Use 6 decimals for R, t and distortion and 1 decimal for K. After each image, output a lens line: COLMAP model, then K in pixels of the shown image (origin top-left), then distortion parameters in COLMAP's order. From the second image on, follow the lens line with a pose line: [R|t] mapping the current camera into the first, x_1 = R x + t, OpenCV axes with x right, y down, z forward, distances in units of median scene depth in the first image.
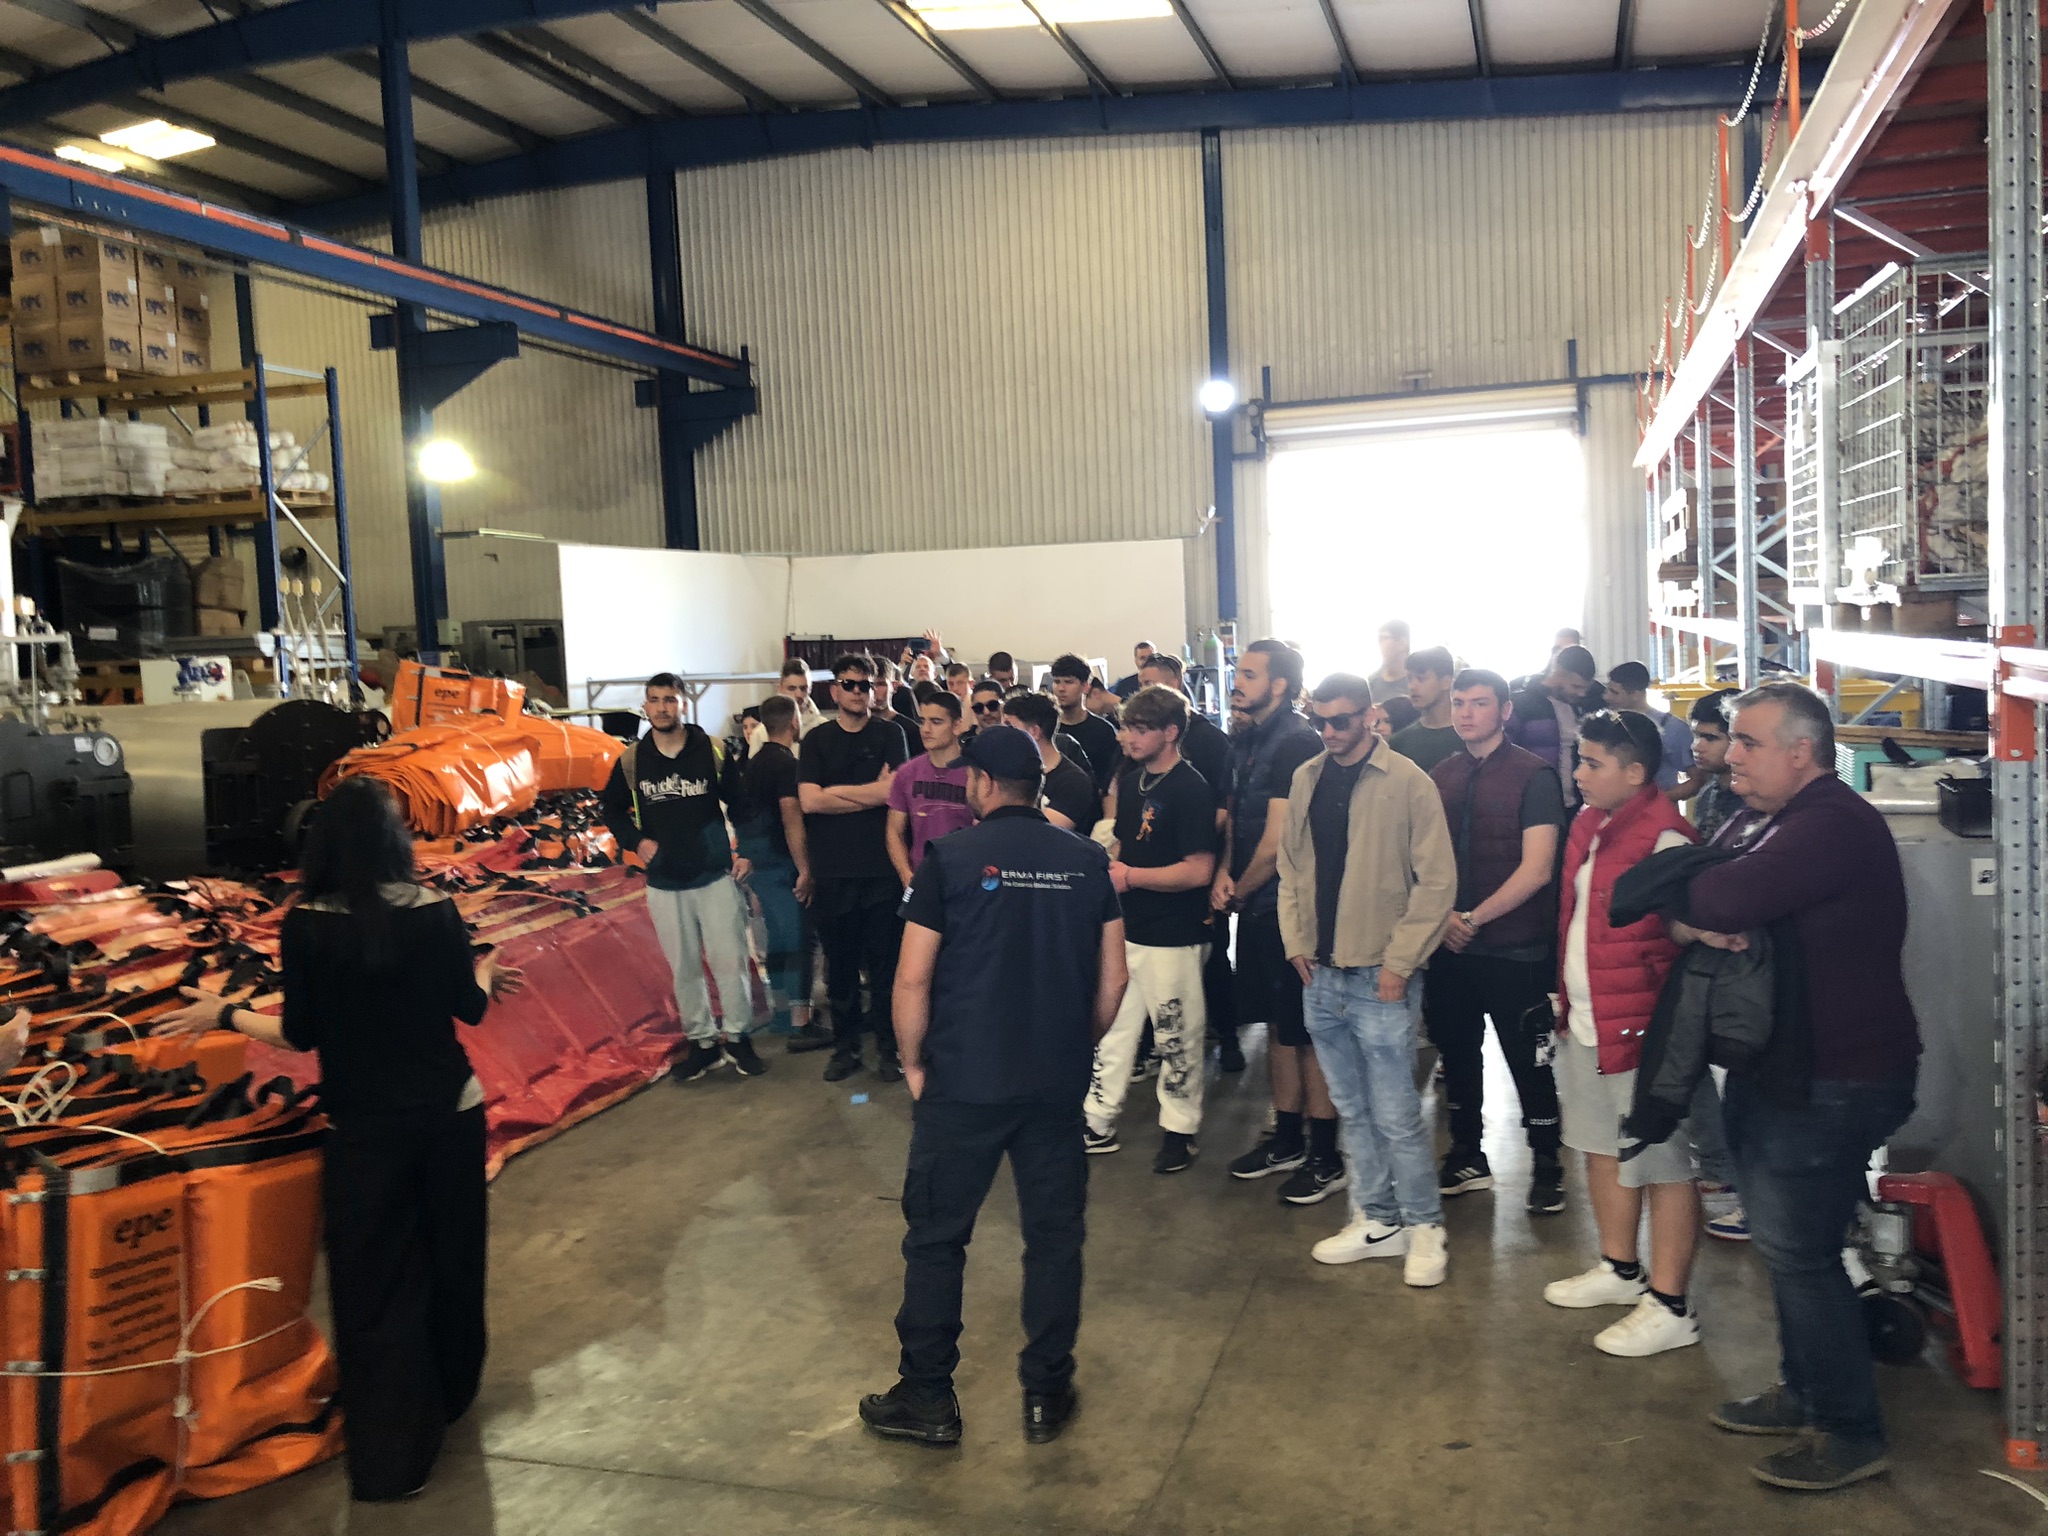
lens RADIAL K [[1629.6, 0, 1023.1], [0, 1629.6, 754.7], [0, 0, 1]] dist [0.026152, -0.013544]
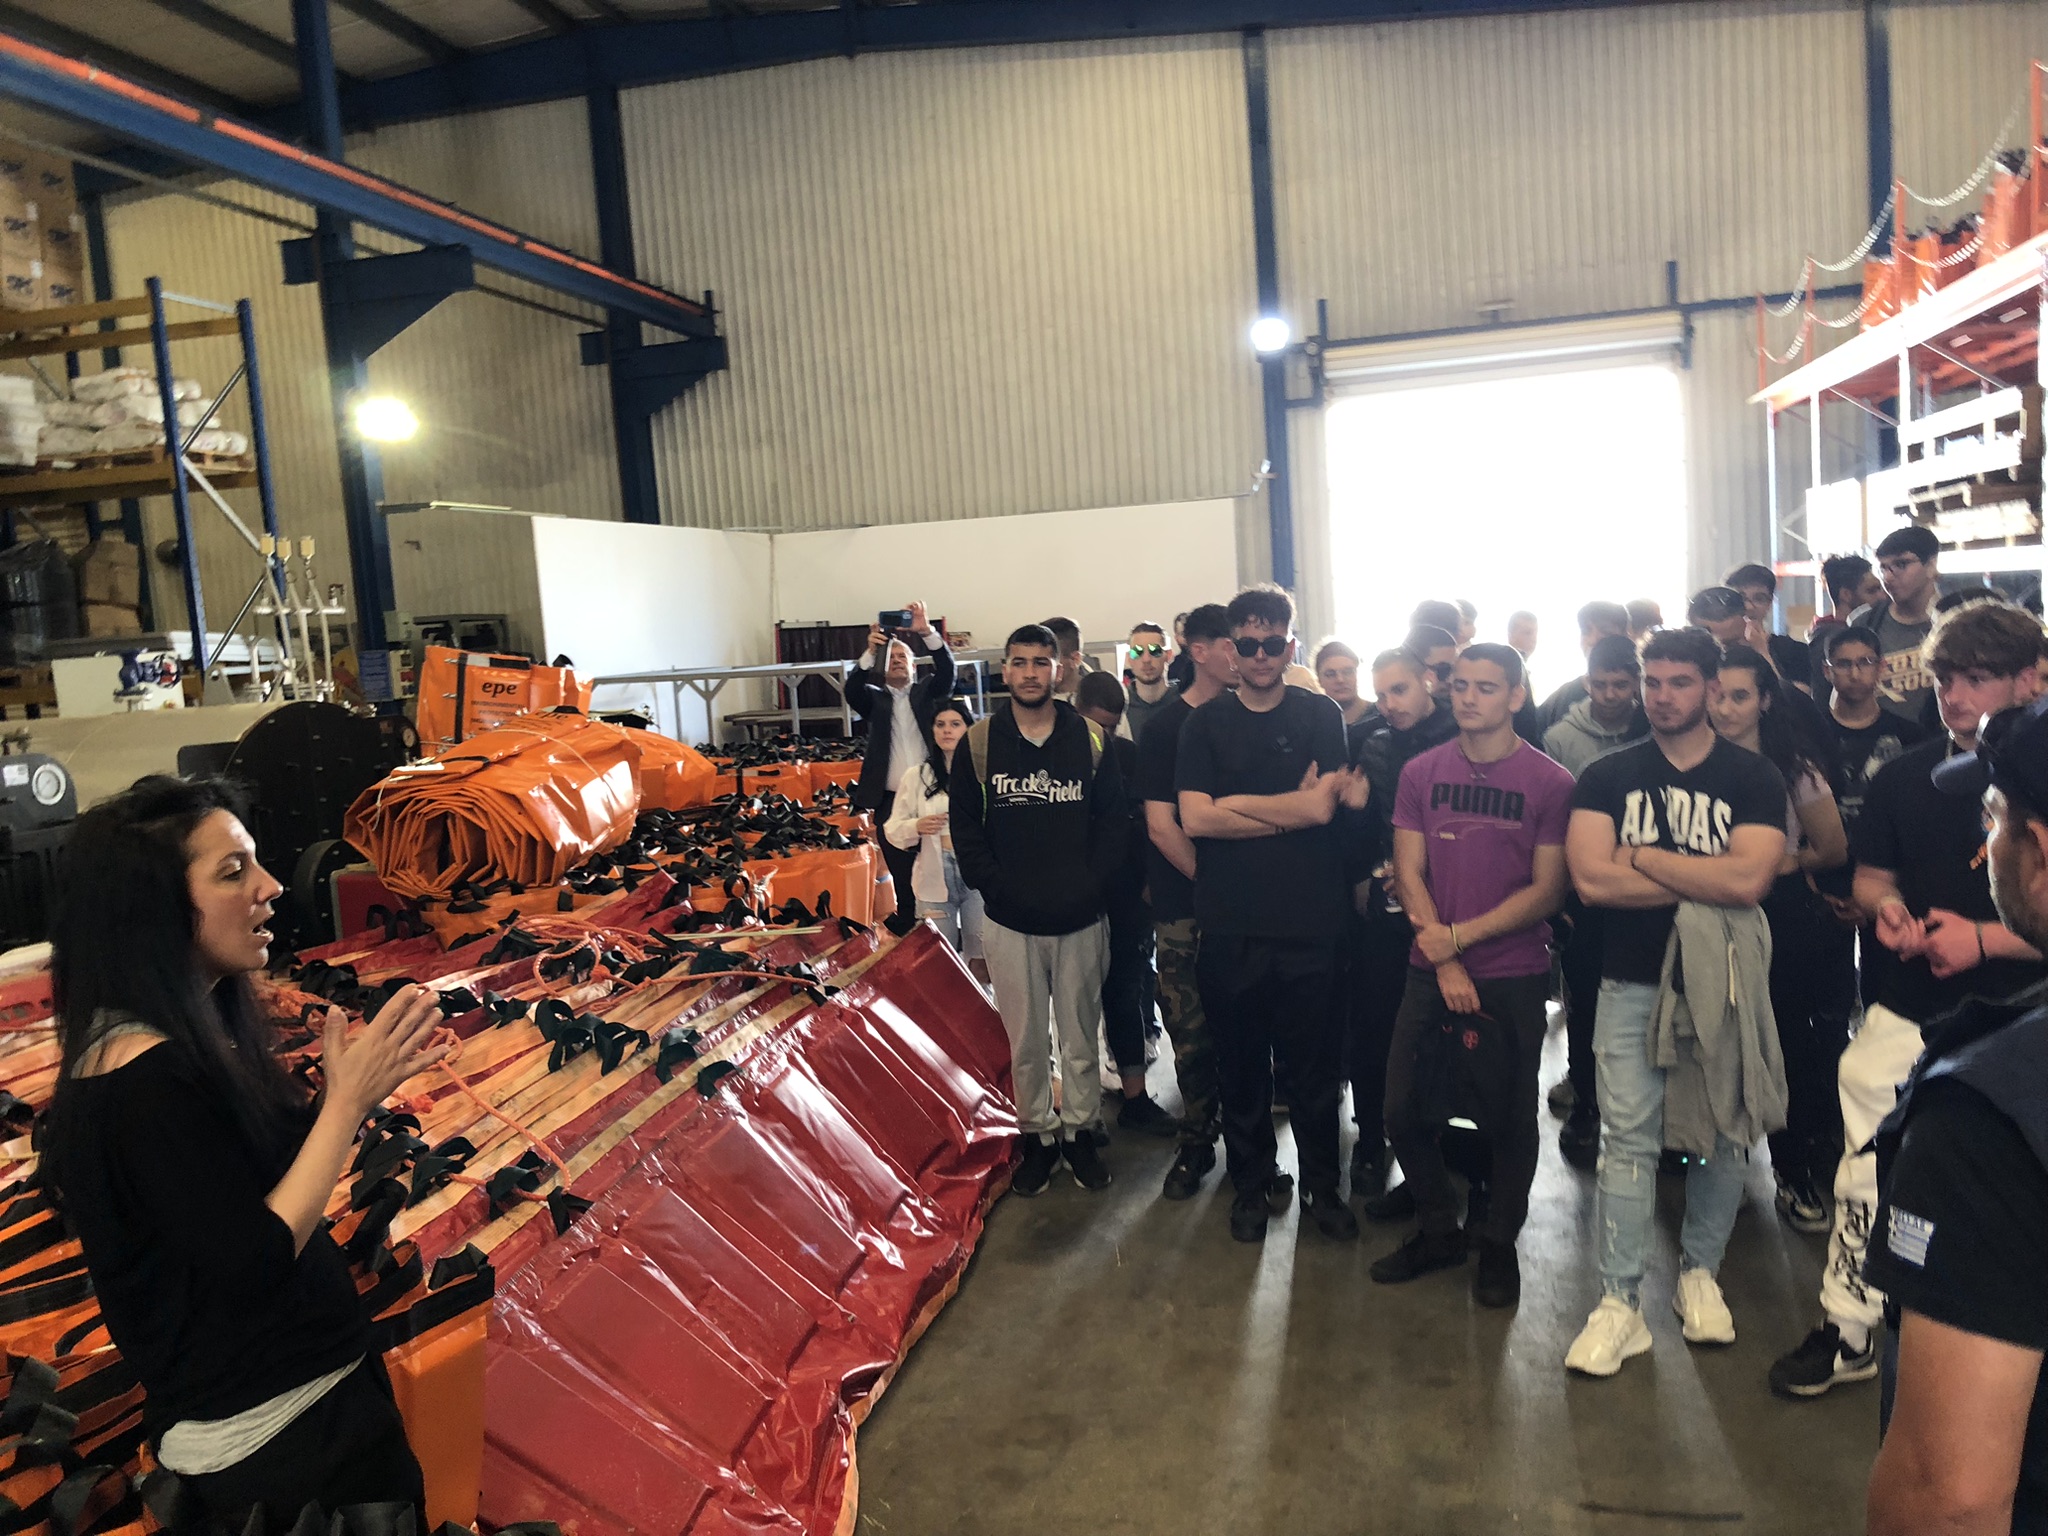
lens RADIAL K [[1644.0, 0, 1028.2], [0, 1644.0, 780.1], [0, 0, 1]] dist [0.009575, 0.020058]
pose [[0.996026, -0.037756, 0.080666, -0.099117], [0.036443, 0.999179, 0.017686, -0.000379], [-0.081267, -0.014676, 0.996584, 0.136129]]
